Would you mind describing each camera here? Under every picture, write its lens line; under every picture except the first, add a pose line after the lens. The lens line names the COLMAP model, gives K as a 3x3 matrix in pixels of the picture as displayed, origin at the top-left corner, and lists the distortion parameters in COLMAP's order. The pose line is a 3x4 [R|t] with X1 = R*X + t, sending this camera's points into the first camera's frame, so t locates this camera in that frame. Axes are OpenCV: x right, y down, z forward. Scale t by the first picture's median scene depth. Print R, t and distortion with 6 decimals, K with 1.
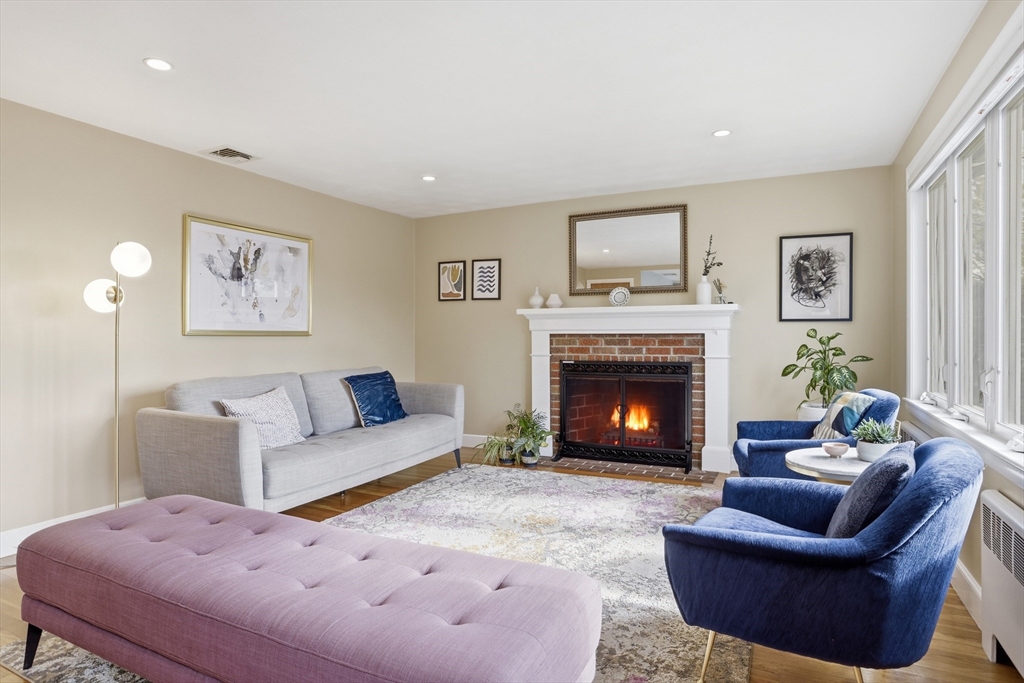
lens RADIAL K [[578.2, 0, 511.8], [0, 578.2, 337.6], [0, 0, 1]] dist [-0.012871, 0.000873]
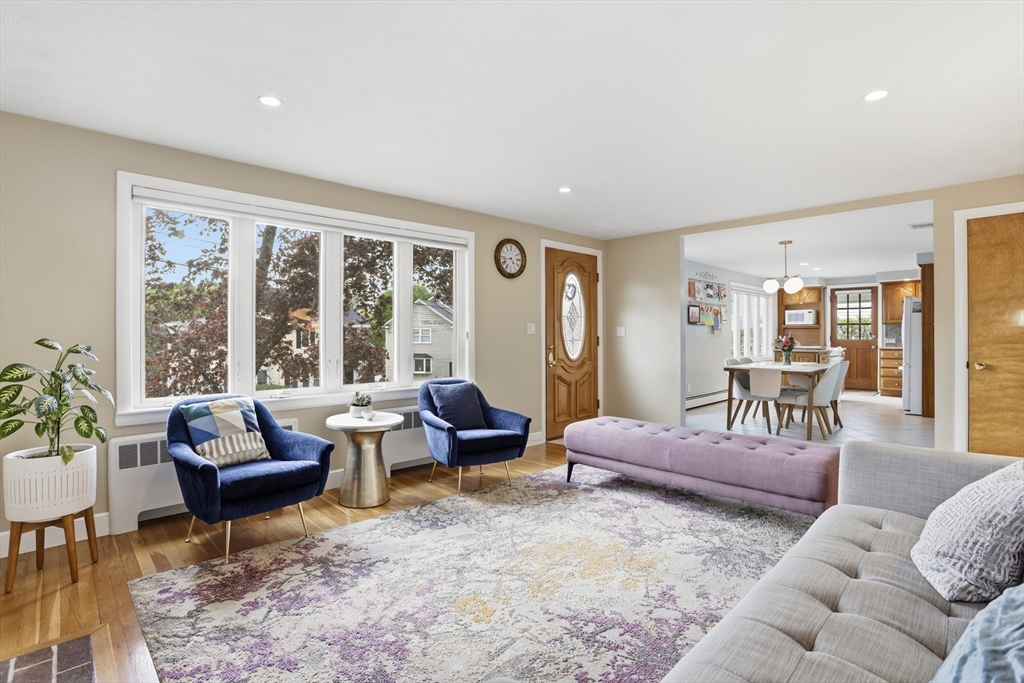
lens RADIAL K [[505.9, 0, 510.1], [0, 505.9, 333.2], [0, 0, 1]] dist [-0.051149, 0.011090]
pose [[-0.940637, 0.005856, 0.339363, -0.145710], [0.006787, 0.999976, 0.001555, -0.016306], [-0.339346, 0.003766, -0.940654, 1.139875]]
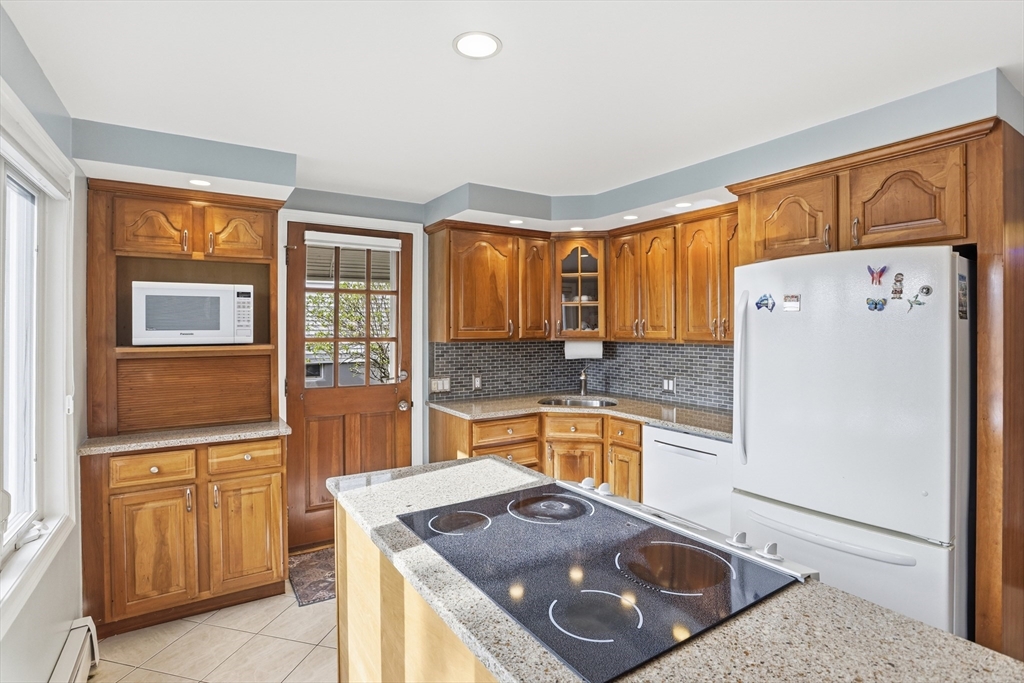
lens RADIAL K [[505.9, 0, 519.5], [0, 505.9, 333.5], [0, 0, 1]] dist [-0.051149, 0.011090]
pose [[-0.520339, 0.008607, -0.853916, -0.326716], [-0.003819, 0.999916, 0.012405, -0.060325], [0.853951, 0.009716, -0.520262, -0.772345]]
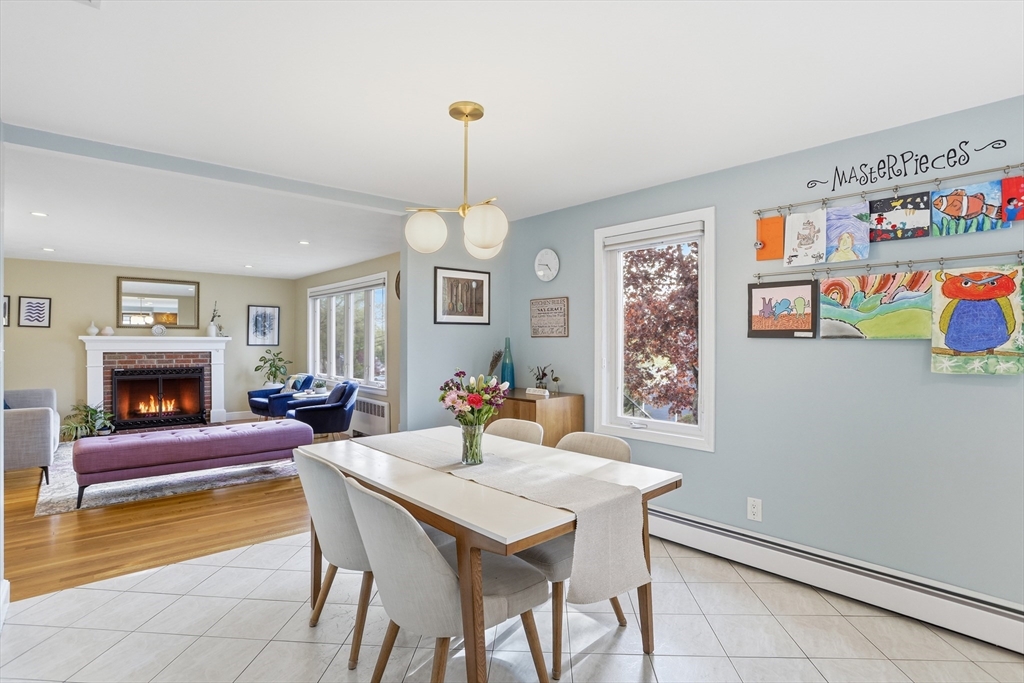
lens RADIAL K [[505.9, 0, 521.5], [0, 505.9, 347.1], [0, 0, 1]] dist [-0.051149, 0.011090]
pose [[0.370726, -0.003123, 0.928737, -0.795880], [-0.001053, 0.999992, 0.003782, -0.028535], [-0.928742, -0.002380, 0.370720, -0.559074]]
